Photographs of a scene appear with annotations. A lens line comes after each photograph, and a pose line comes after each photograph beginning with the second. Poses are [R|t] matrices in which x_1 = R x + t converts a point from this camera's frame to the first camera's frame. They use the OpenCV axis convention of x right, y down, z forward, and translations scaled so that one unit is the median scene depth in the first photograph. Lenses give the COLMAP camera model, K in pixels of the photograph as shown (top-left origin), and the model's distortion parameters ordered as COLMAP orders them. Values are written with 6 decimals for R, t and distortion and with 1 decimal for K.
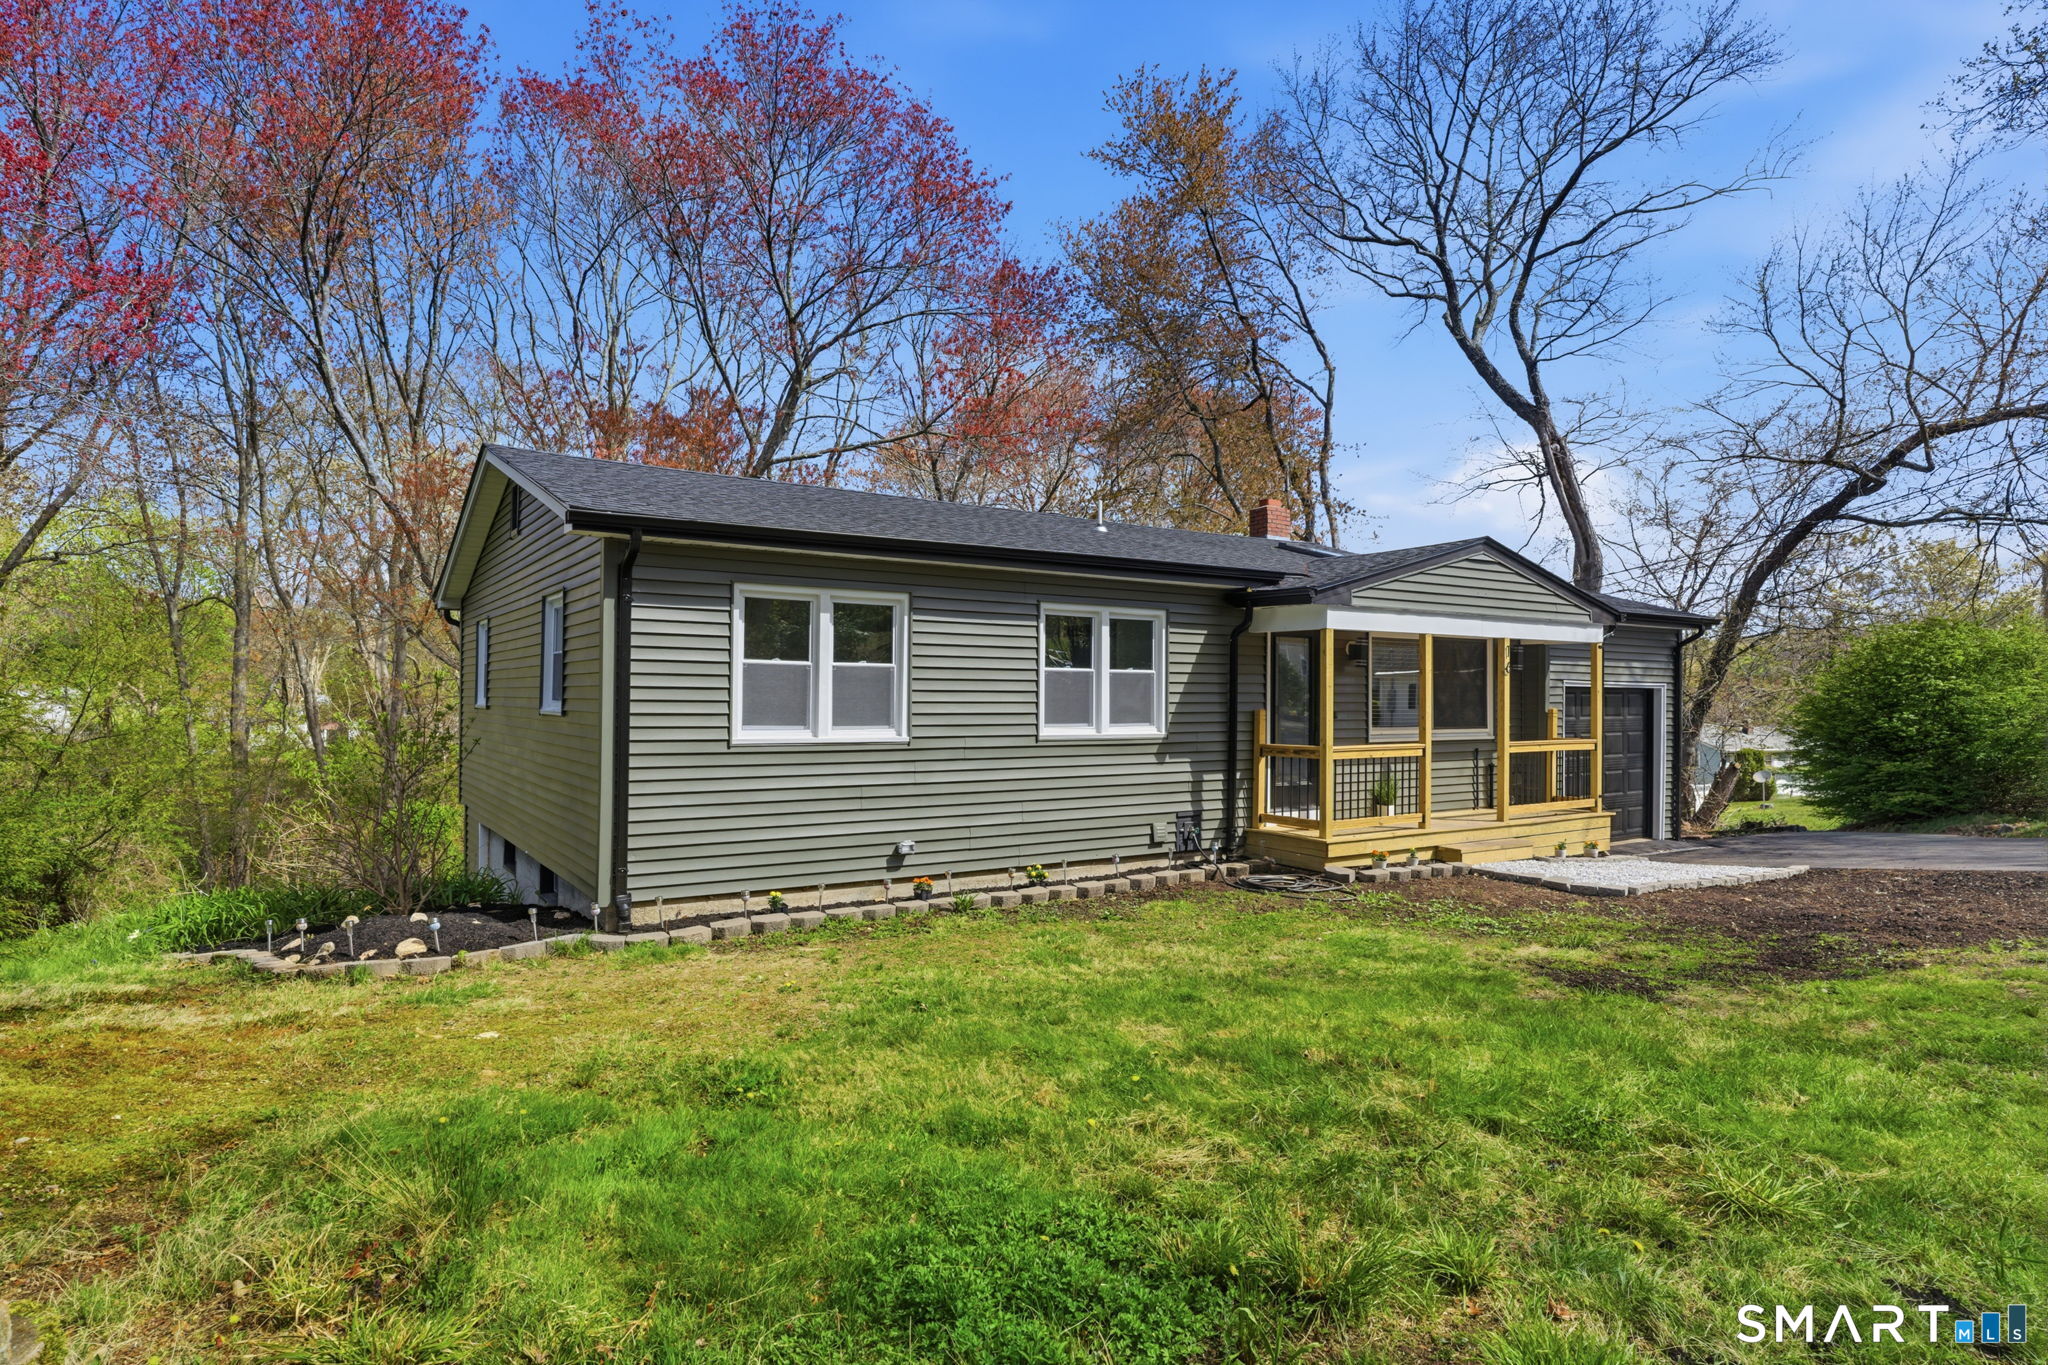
lens RADIAL K [[1106.3, 0, 1024.0], [0, 1106.3, 682.5], [0, 0, 1]] dist [0.000165, 0.000446]
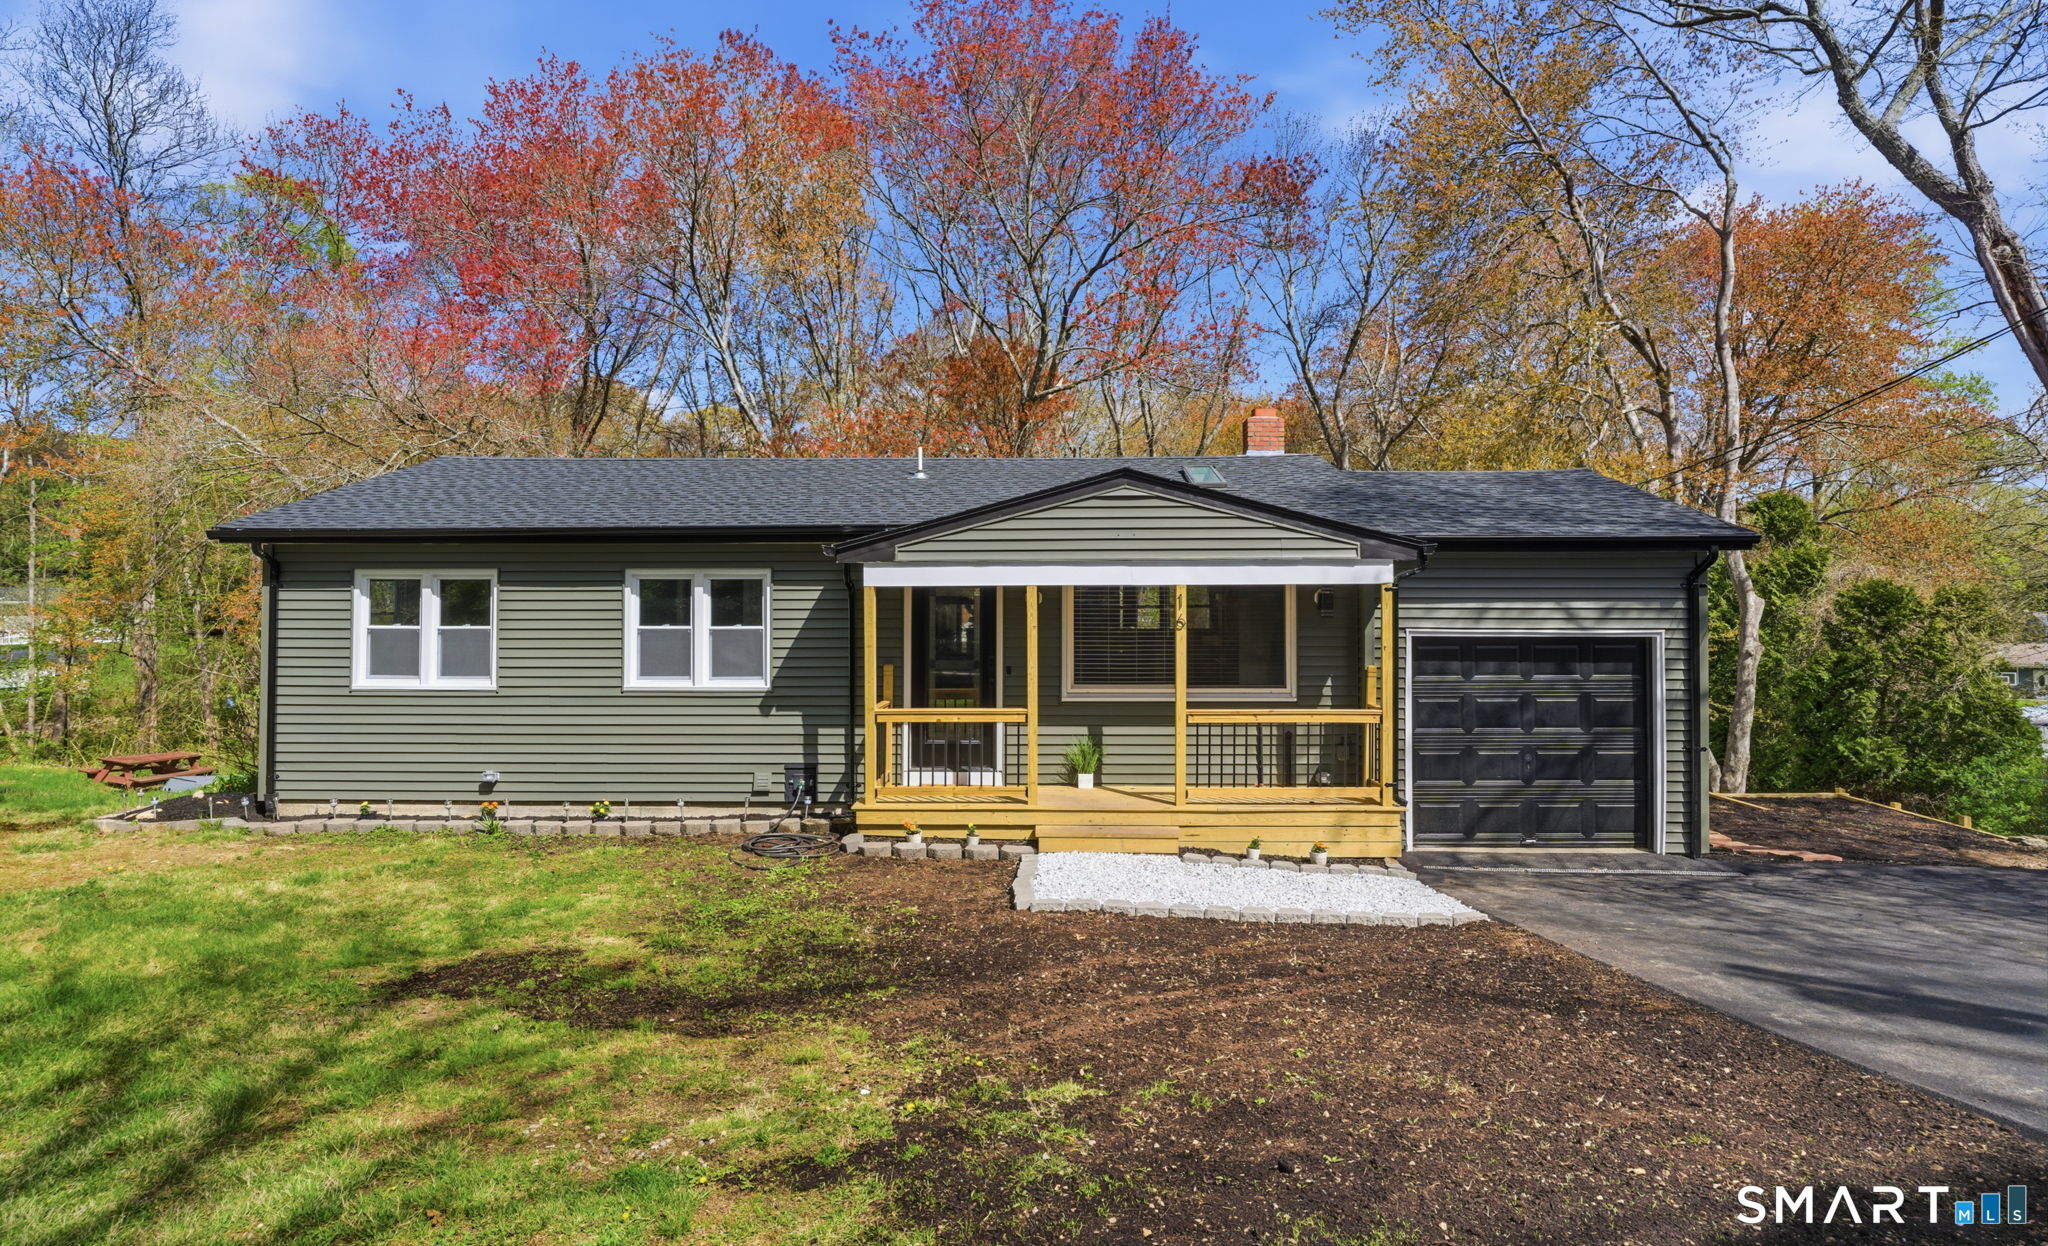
lens RADIAL K [[1124.4, 0, 1024.7], [0, 1124.4, 550.9], [0, 0, 1]] dist [0.013908, -0.000503]
pose [[0.814389, -0.030249, -0.579531, 0.941648], [0.012680, 0.999330, -0.034343, -0.042866], [0.580181, 0.020620, 0.814226, 0.269655]]
